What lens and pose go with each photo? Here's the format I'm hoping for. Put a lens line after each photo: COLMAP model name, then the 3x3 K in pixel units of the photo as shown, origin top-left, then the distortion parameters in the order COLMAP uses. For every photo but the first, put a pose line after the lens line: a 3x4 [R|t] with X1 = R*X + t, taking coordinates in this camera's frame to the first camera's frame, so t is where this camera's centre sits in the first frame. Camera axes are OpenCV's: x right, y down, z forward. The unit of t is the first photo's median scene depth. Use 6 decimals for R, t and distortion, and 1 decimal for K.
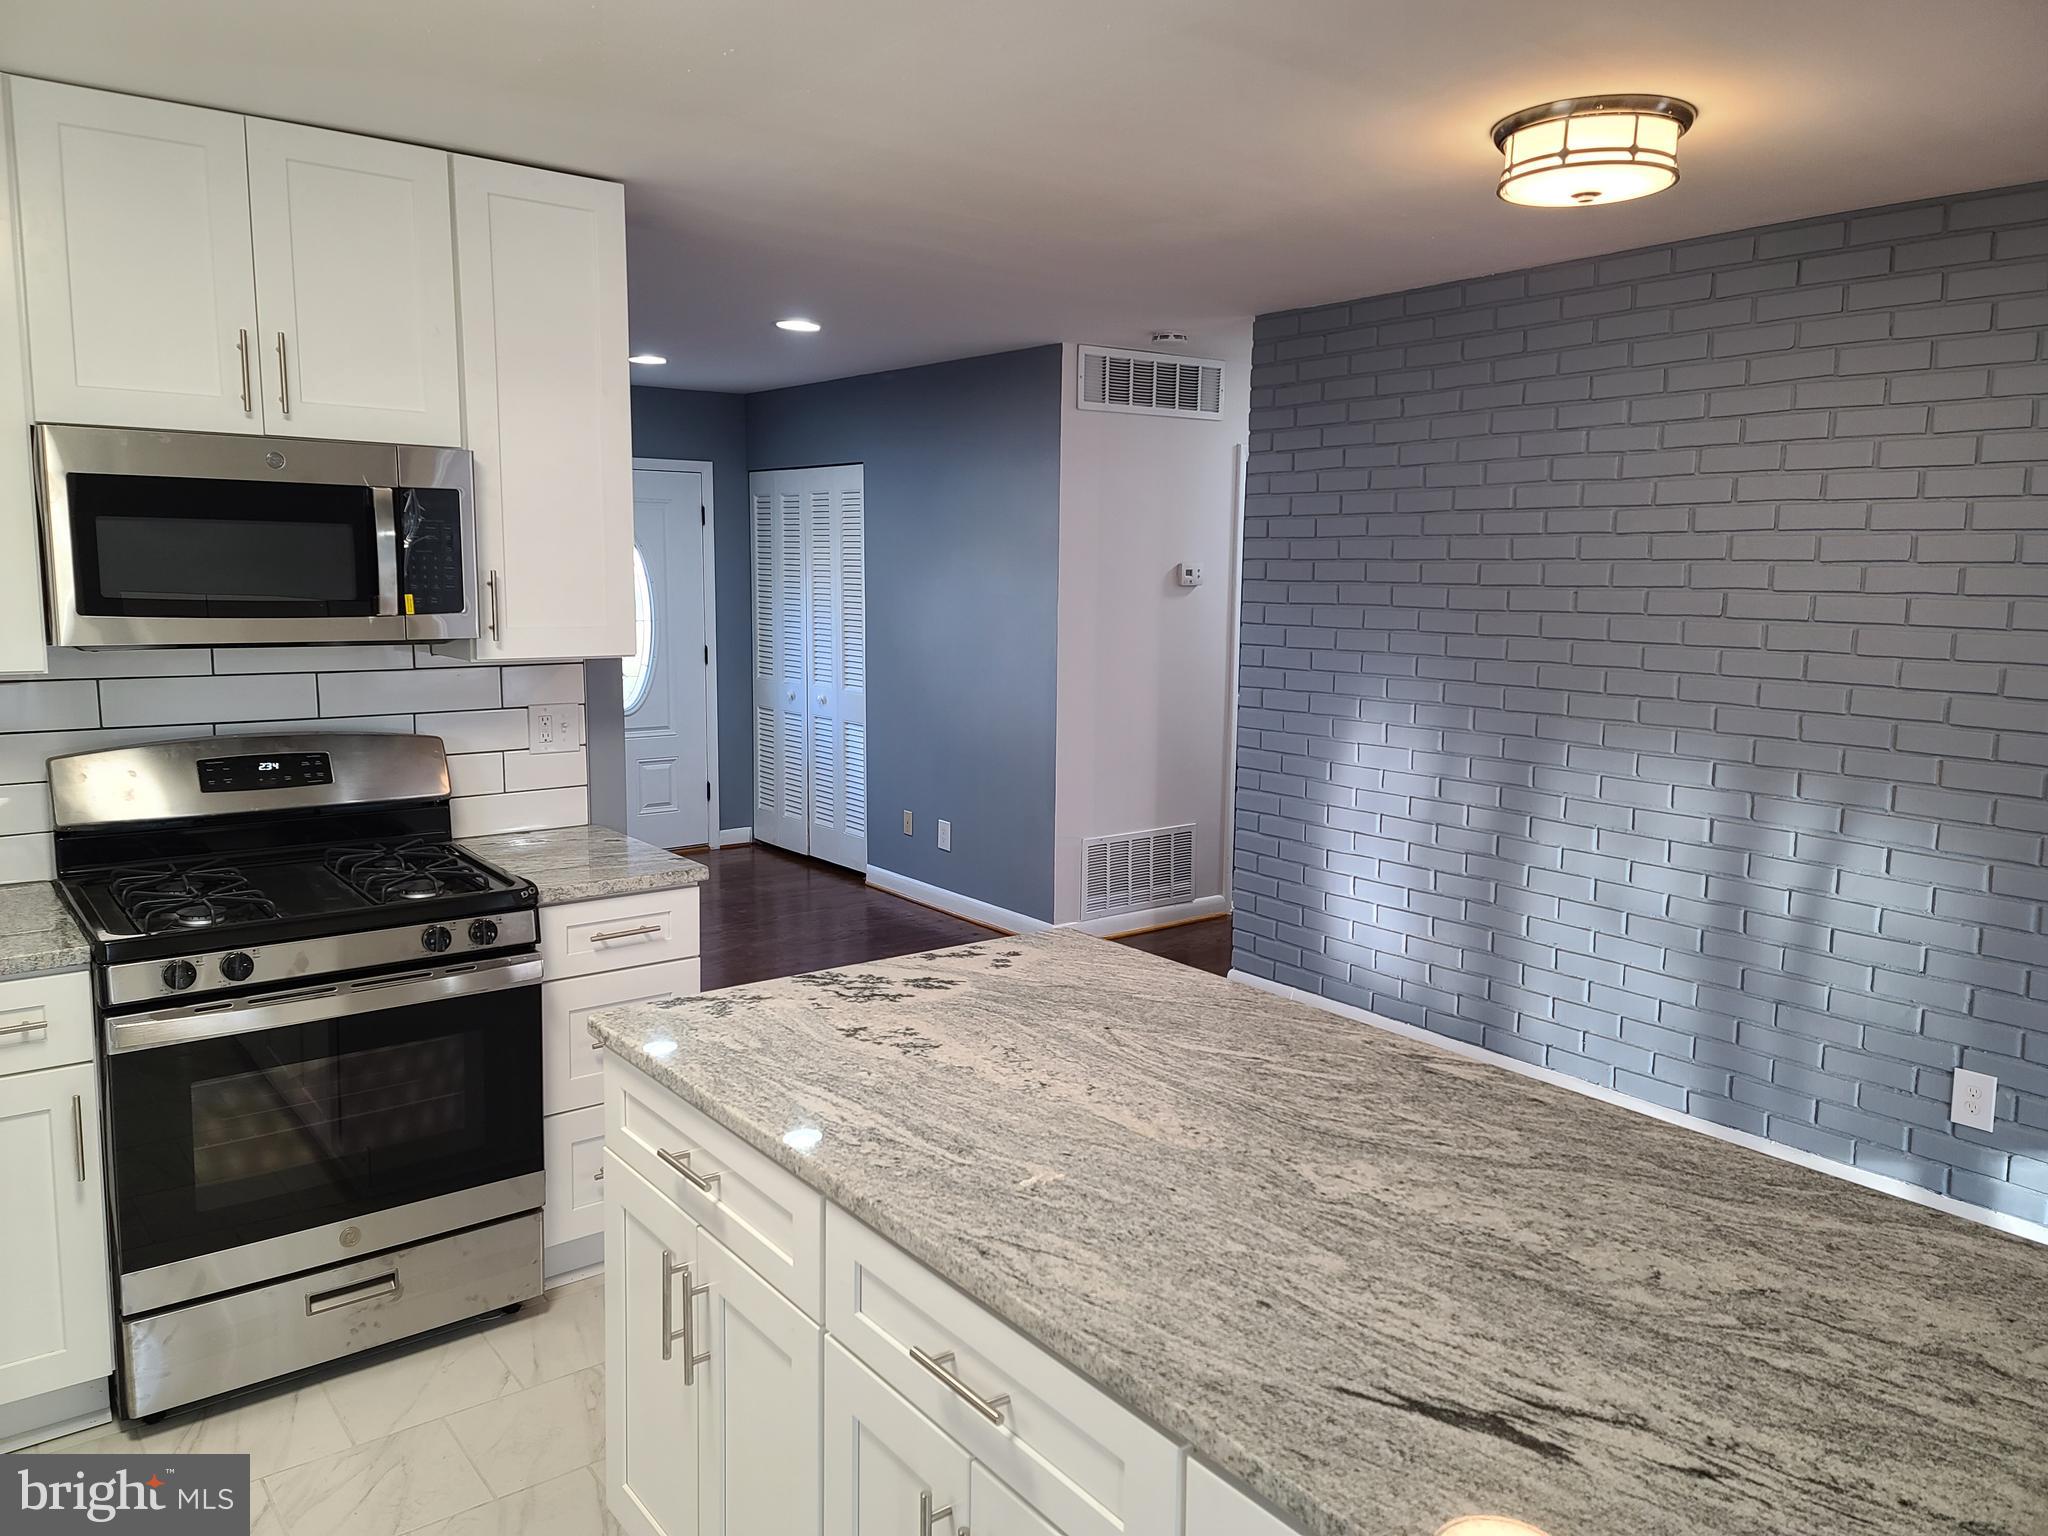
lens RADIAL K [[1480.1, 0, 1031.5], [0, 1480.1, 756.4], [0, 0, 1]] dist [0.085401, -0.066106]
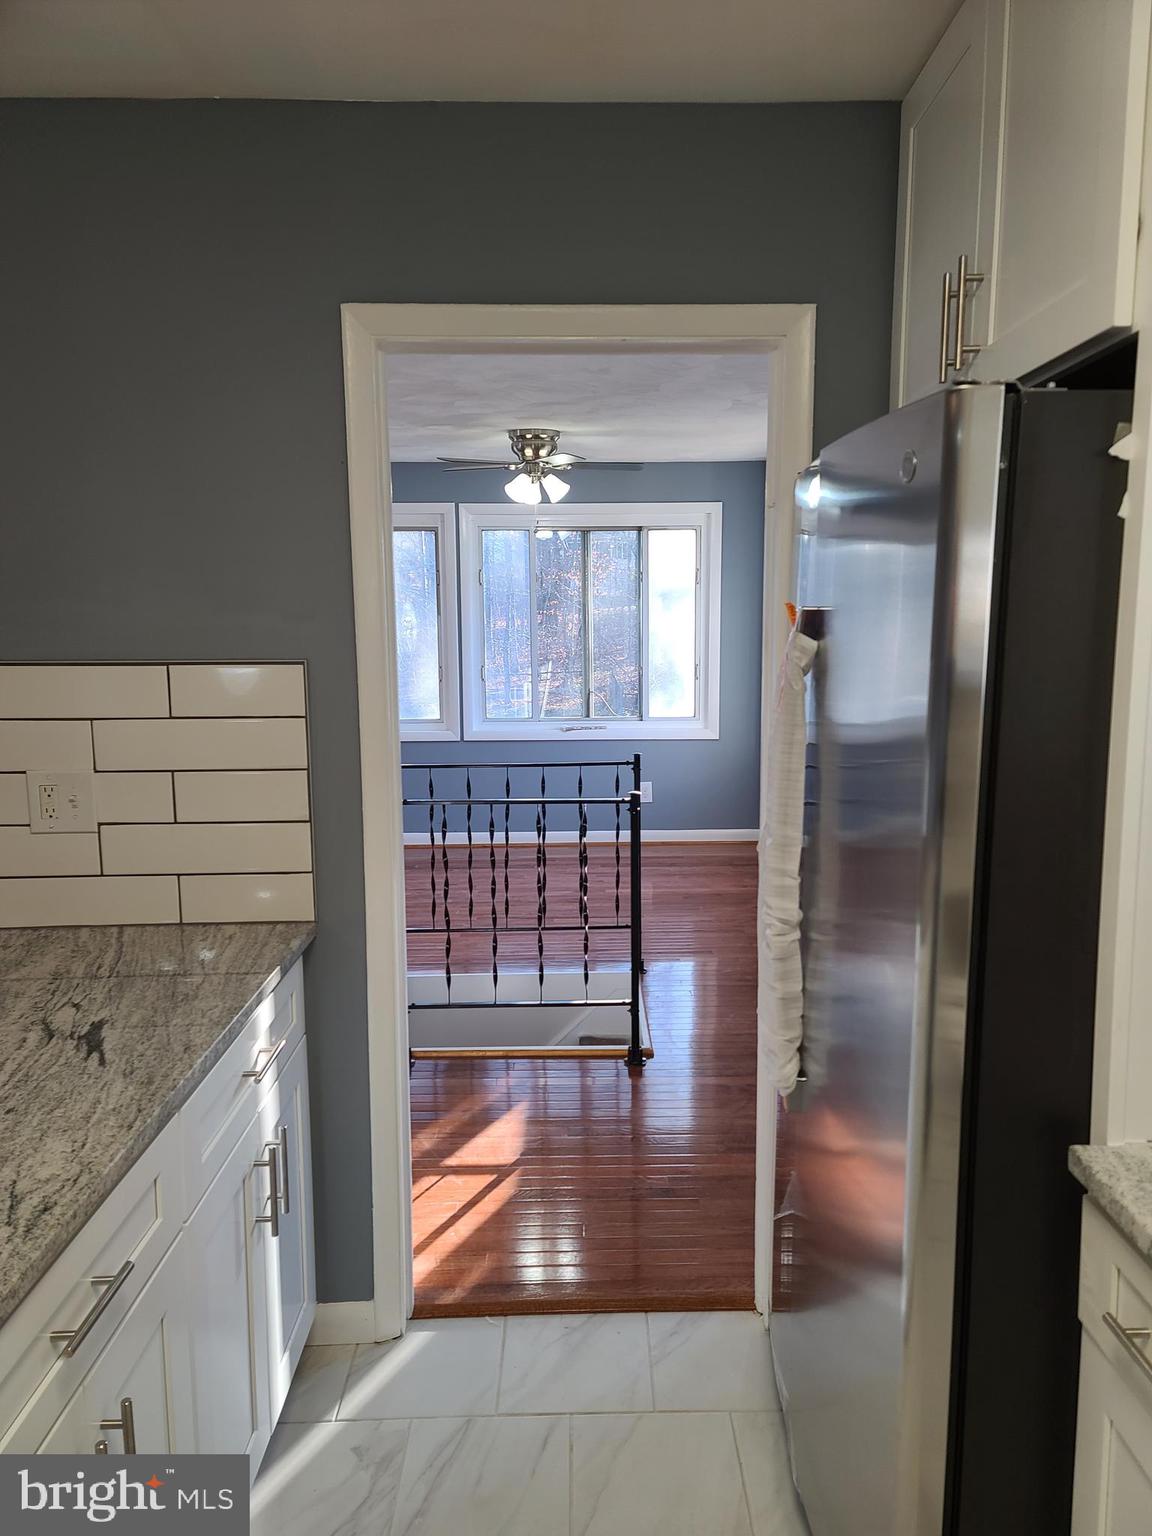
lens RADIAL K [[1110.1, 0, 595.5], [0, 1110.1, 764.3], [0, 0, 1]] dist [0.085401, -0.066106]
pose [[-0.801138, -0.089044, 0.591818, -0.398915], [0.075105, 0.966094, 0.247026, -0.066955], [-0.593748, 0.242350, -0.767287, 0.671388]]
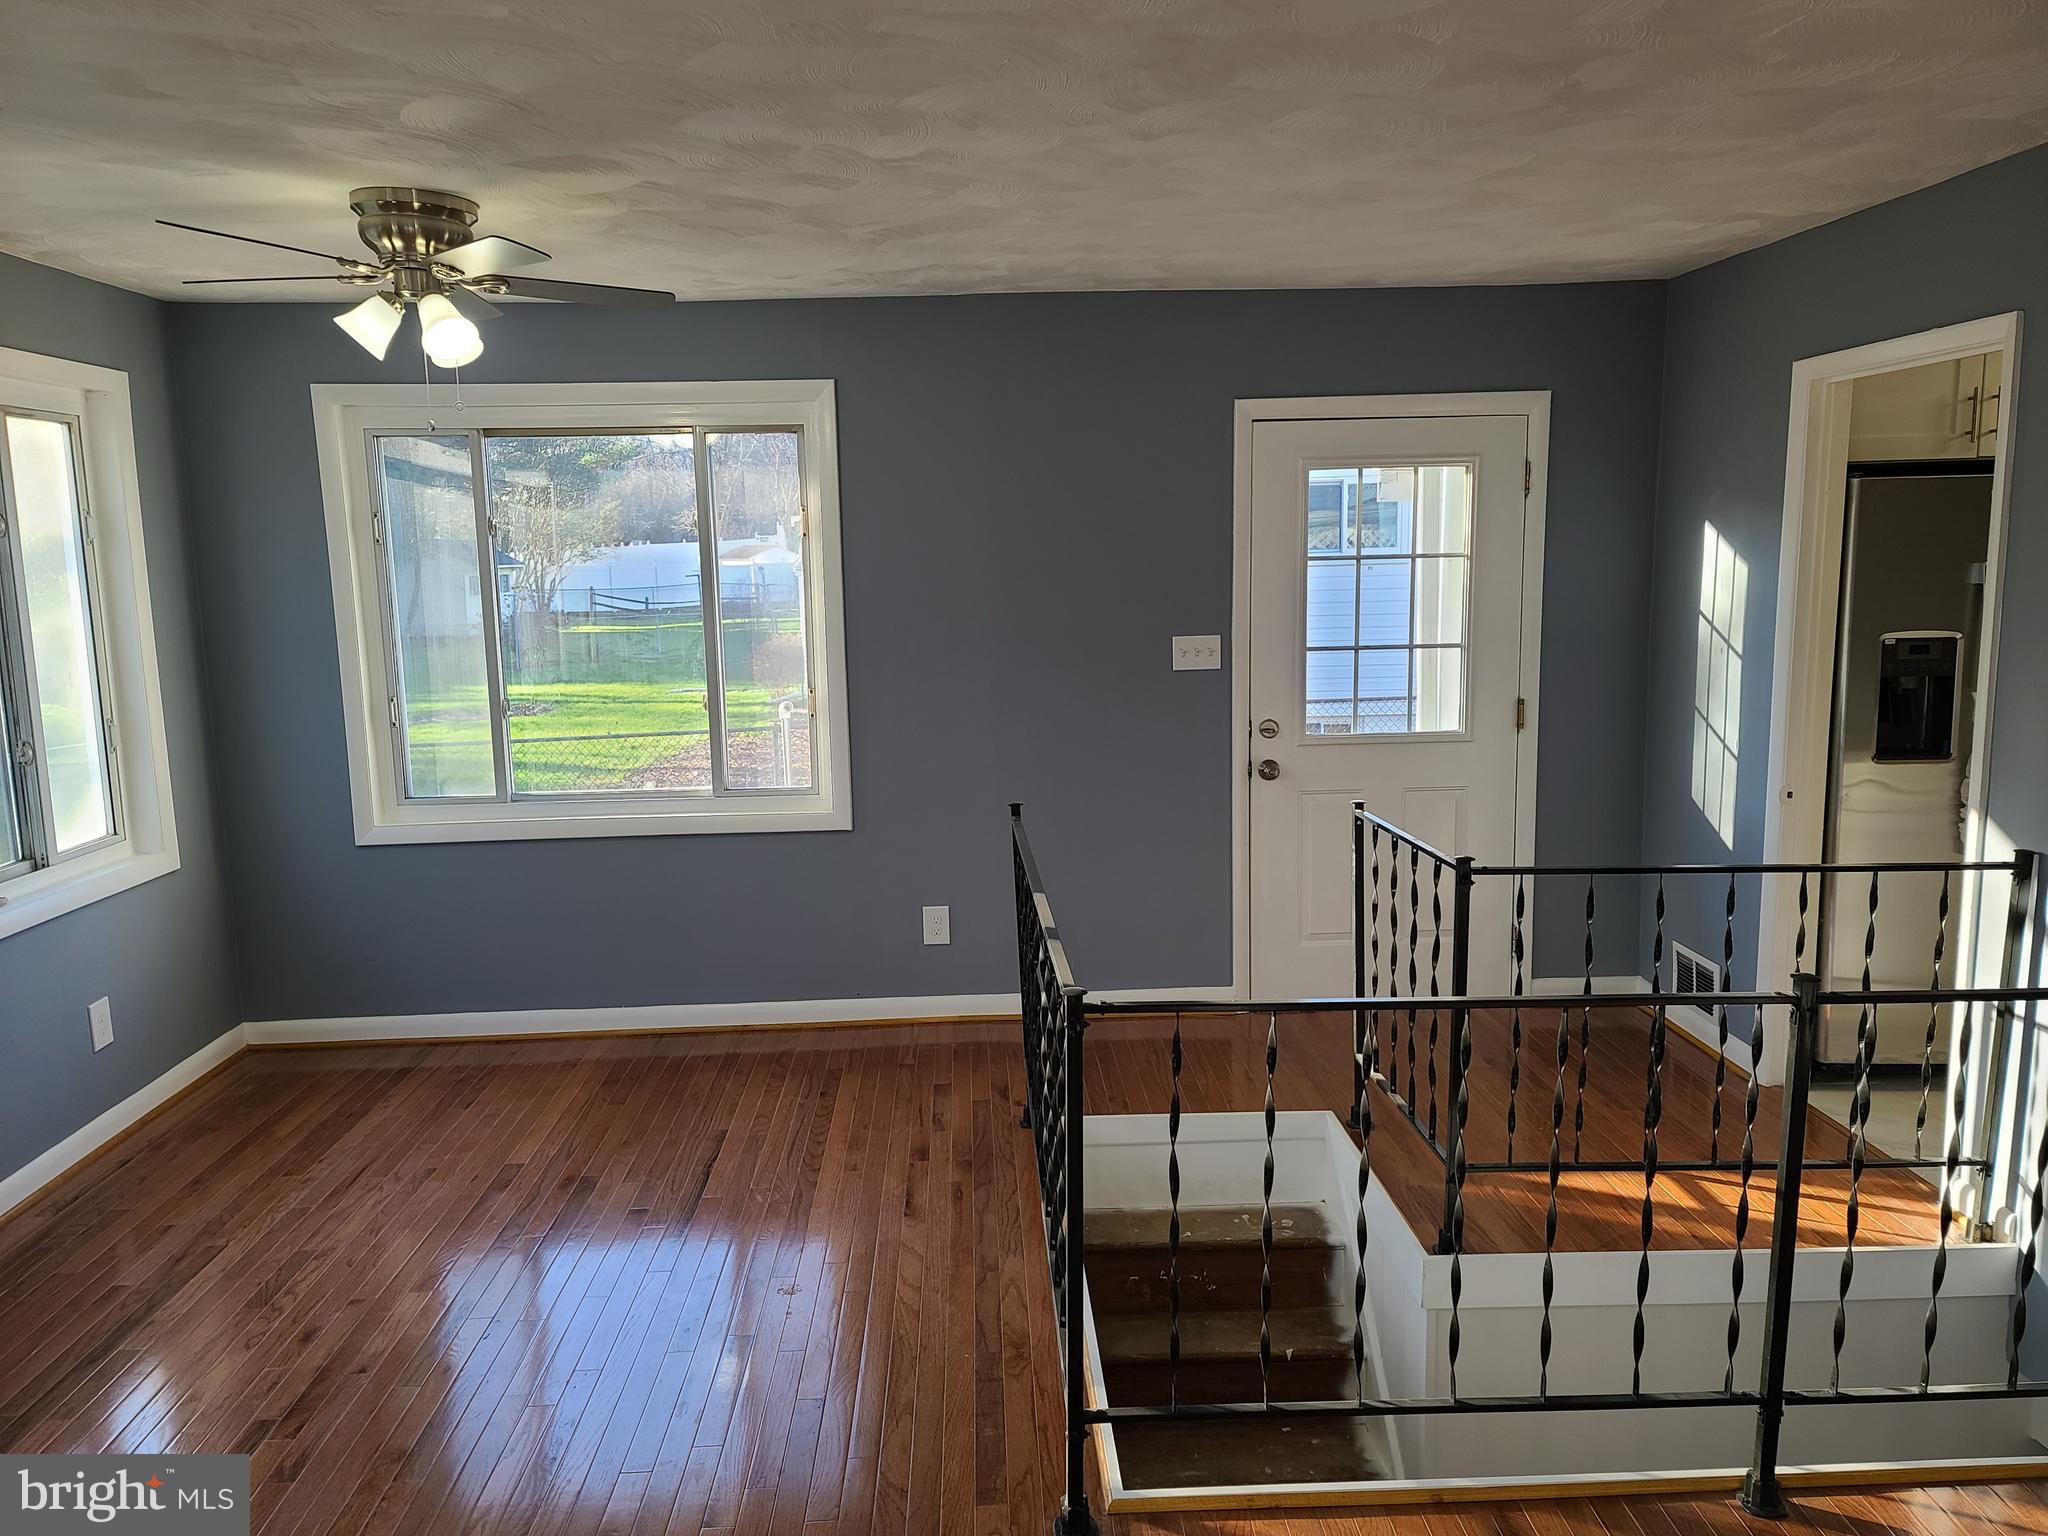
lens RADIAL K [[1480.1, 0, 1035.5], [0, 1480.1, 775.7], [0, 0, 1]] dist [0.085401, -0.066106]
pose [[-0.587861, 0.122249, -0.799671, 1.575600], [-0.097038, 0.970722, 0.219734, -0.027807], [0.803120, 0.206772, -0.558787, 0.211386]]
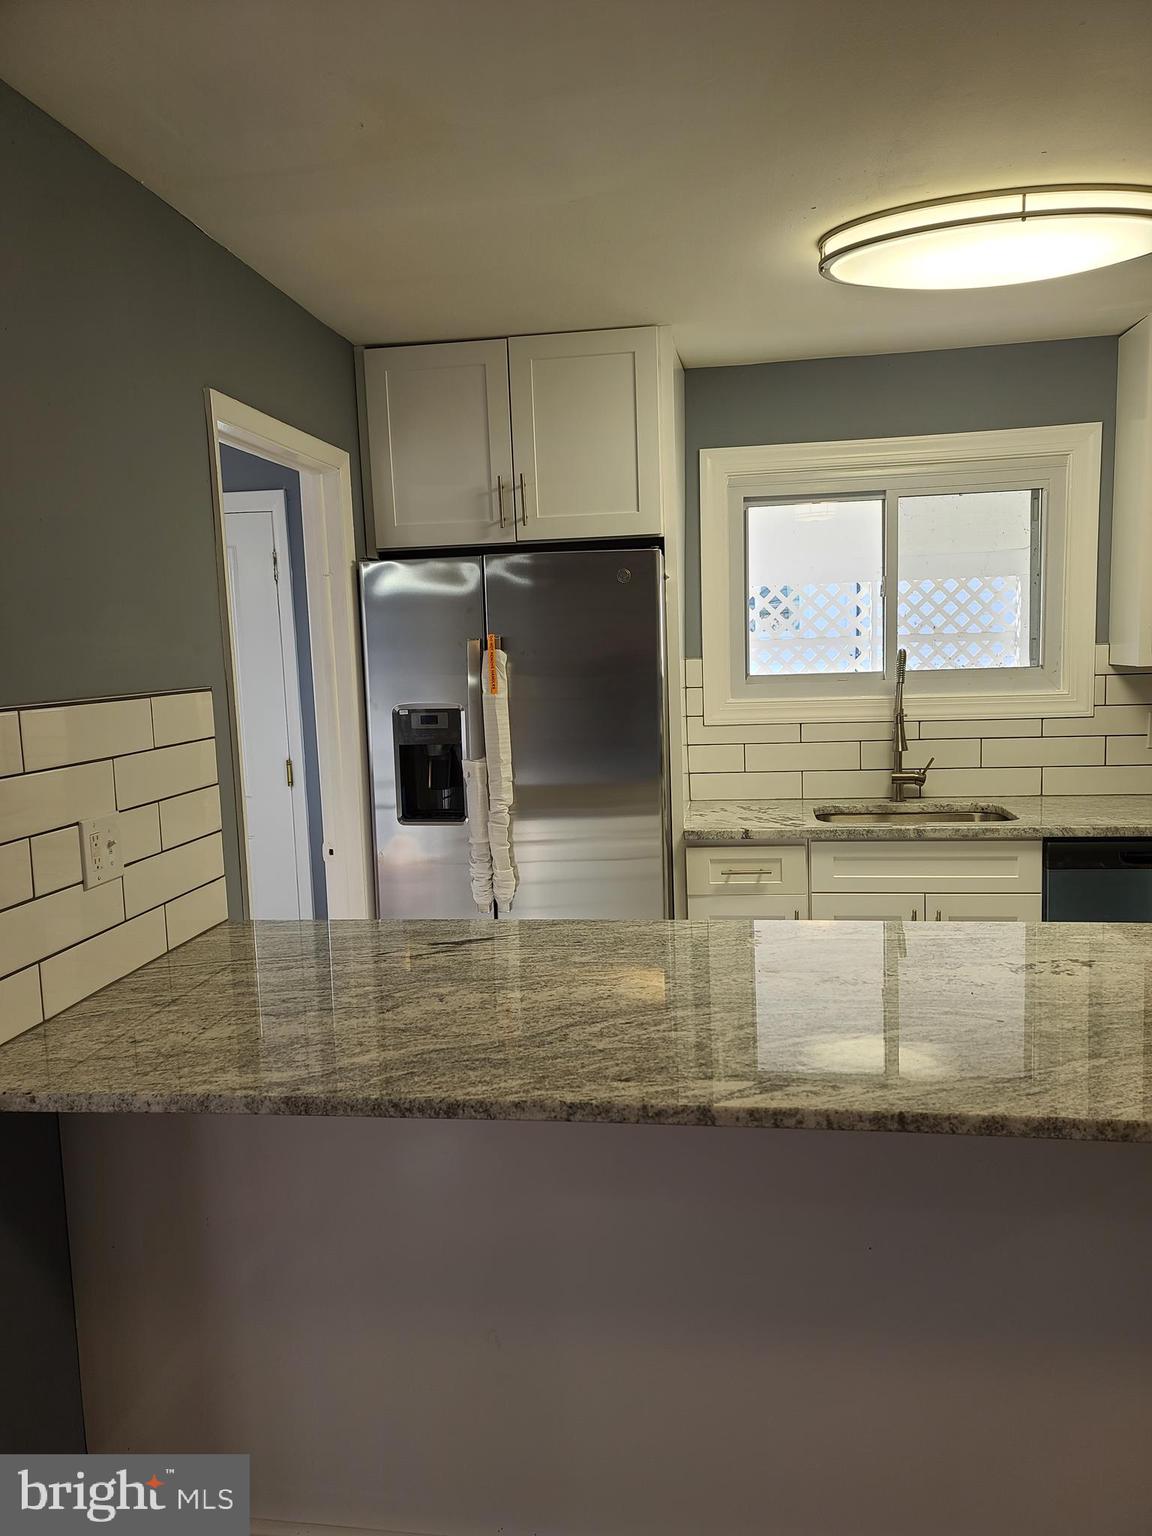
lens RADIAL K [[1110.1, 0, 589.8], [0, 1110.1, 780.8], [0, 0, 1]] dist [0.085401, -0.066106]
pose [[-0.714761, 0.098079, -0.692457, 0.588509], [-0.066956, 0.975973, 0.207349, -0.090799], [0.696156, 0.194569, -0.691021, 0.996818]]
